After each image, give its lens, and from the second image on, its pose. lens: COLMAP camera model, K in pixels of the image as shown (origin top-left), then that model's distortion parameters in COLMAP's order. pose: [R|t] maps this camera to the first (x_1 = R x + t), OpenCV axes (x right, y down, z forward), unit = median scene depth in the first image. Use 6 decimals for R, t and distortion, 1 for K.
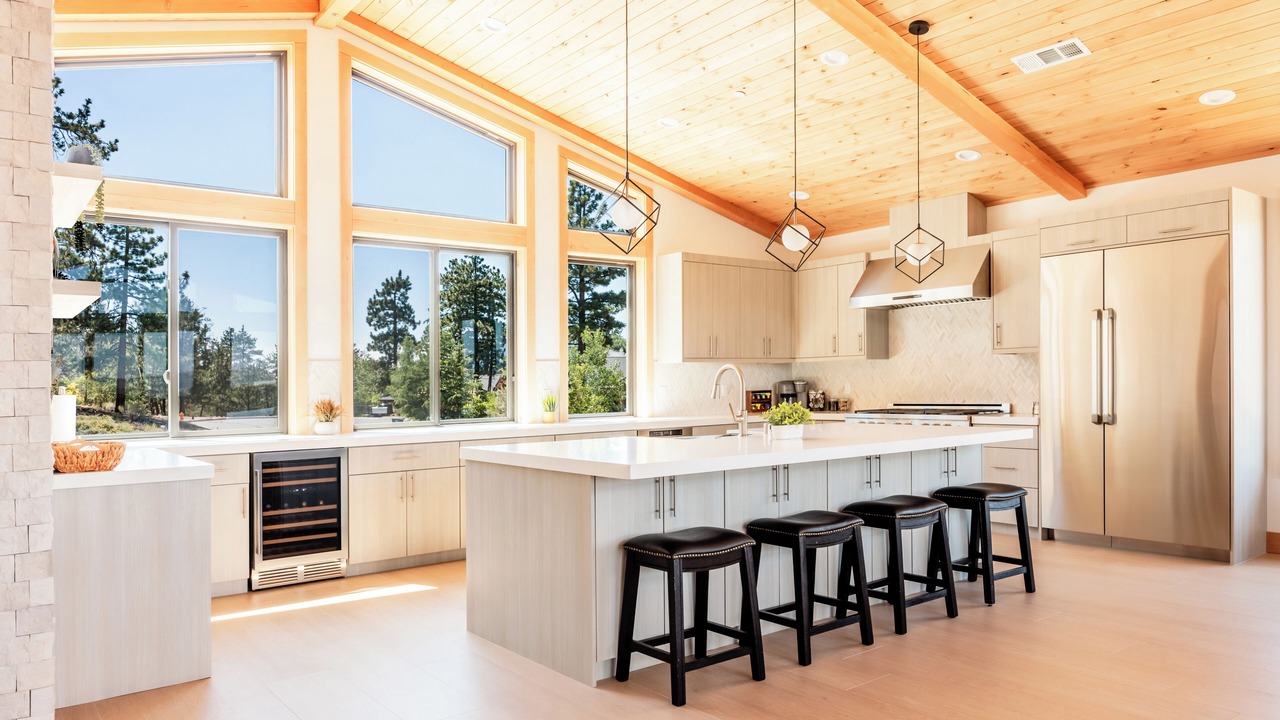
lens RADIAL K [[885.5, 0, 612.9], [0, 885.5, 387.5], [0, 0, 1]] dist [-0.000874, 0.000714]
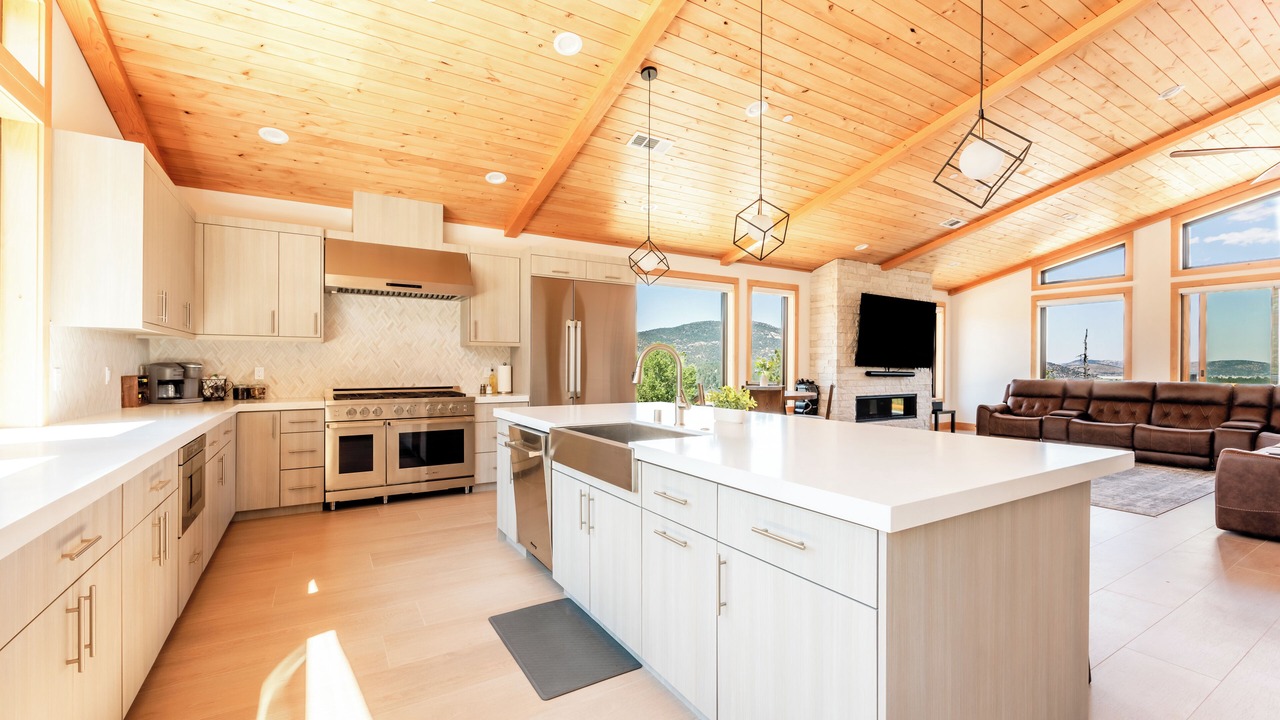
lens RADIAL K [[530.9, 0, 644.7], [0, 530.9, 355.0], [0, 0, 1]] dist [-0.001597, -0.000161]
pose [[0.102709, 0.038963, 0.993948, -0.225402], [-0.003284, 0.999240, -0.038831, 0.002290], [-0.994706, 0.000724, 0.102759, 0.586612]]
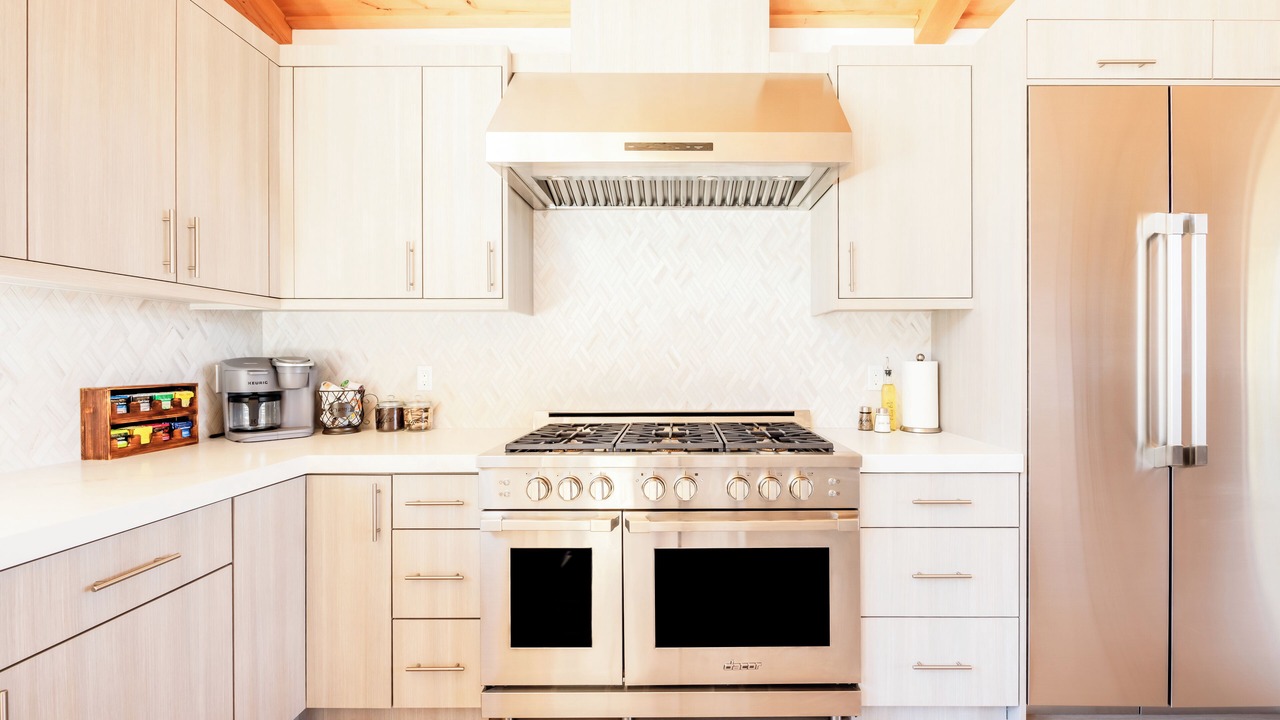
lens RADIAL K [[528.7, 0, 674.9], [0, 528.7, 369.7], [0, 0, 1]] dist [-0.001468, -0.000165]
pose [[0.612487, 0.003812, 0.790472, 0.137590], [-0.009054, 0.999957, 0.002192, -0.005074], [-0.790429, -0.008499, 0.612495, 0.765575]]
